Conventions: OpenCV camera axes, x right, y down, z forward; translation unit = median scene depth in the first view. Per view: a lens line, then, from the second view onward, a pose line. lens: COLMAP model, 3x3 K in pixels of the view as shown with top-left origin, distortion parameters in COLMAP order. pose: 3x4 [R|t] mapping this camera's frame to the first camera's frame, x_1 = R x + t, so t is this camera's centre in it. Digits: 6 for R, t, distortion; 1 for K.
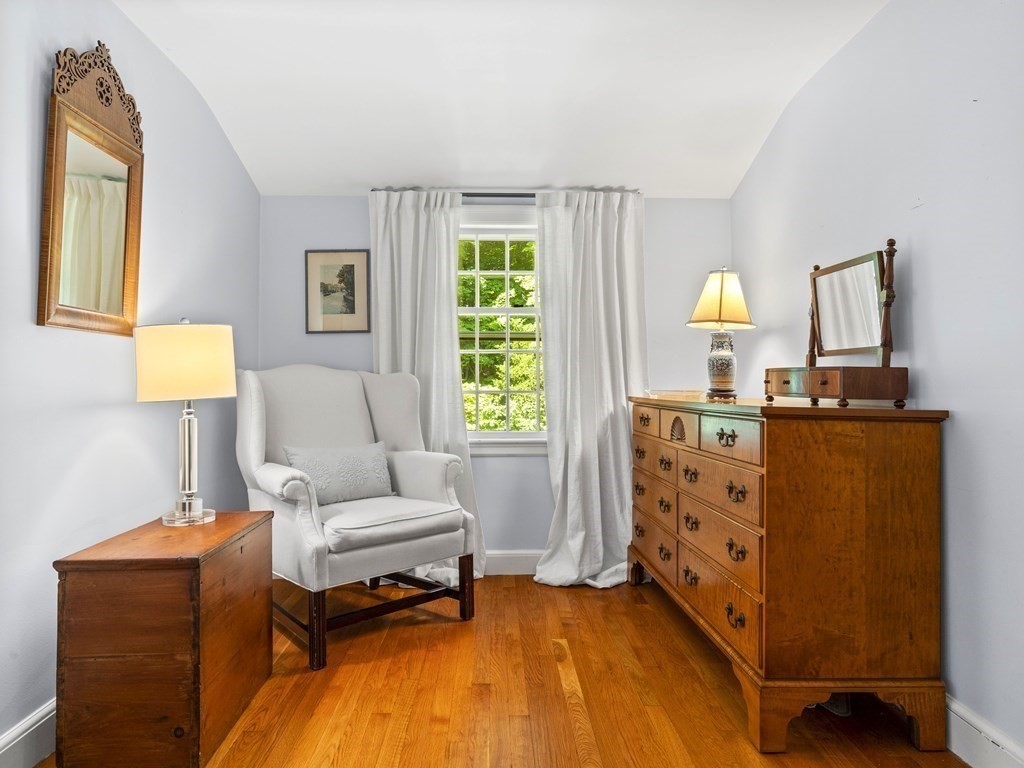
lens RADIAL K [[657.8, 0, 509.3], [0, 657.8, 360.9], [0, 0, 1]] dist [-0.001478, -0.000144]
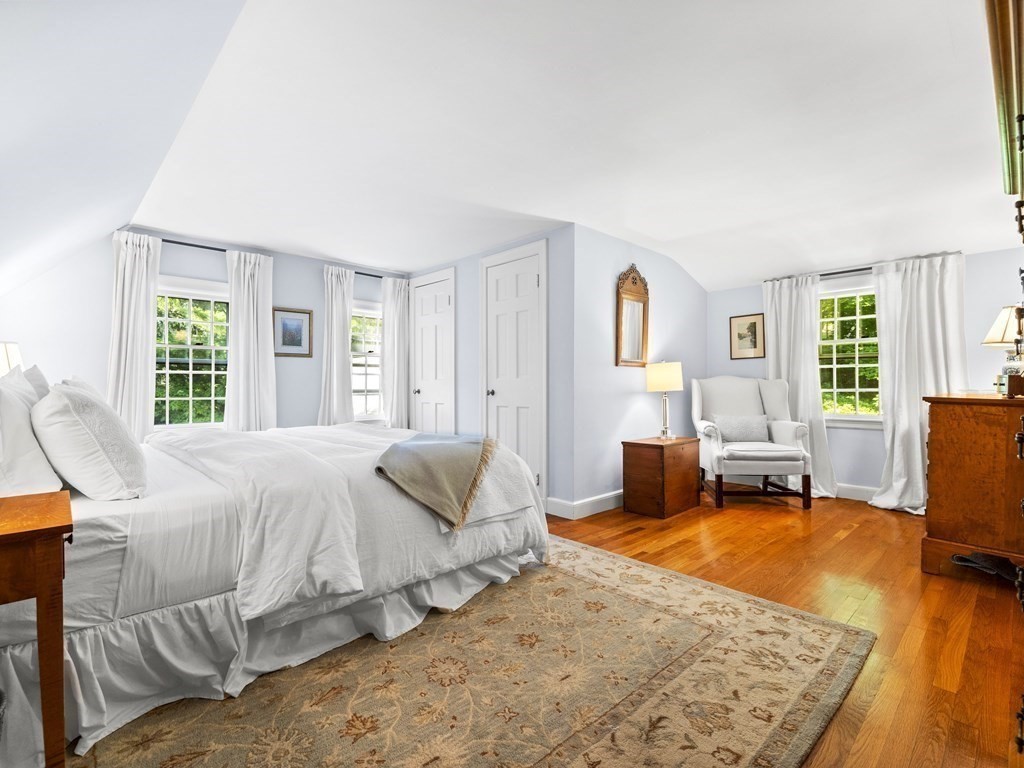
lens RADIAL K [[491.2, 0, 508.2], [0, 491.2, 391.0], [0, 0, 1]] dist [0.001604, -0.000371]
pose [[0.662897, 0.009424, -0.748652, 0.427217], [0.026000, 0.999028, 0.035597, -0.020780], [0.748259, -0.043062, 0.662007, -0.576191]]
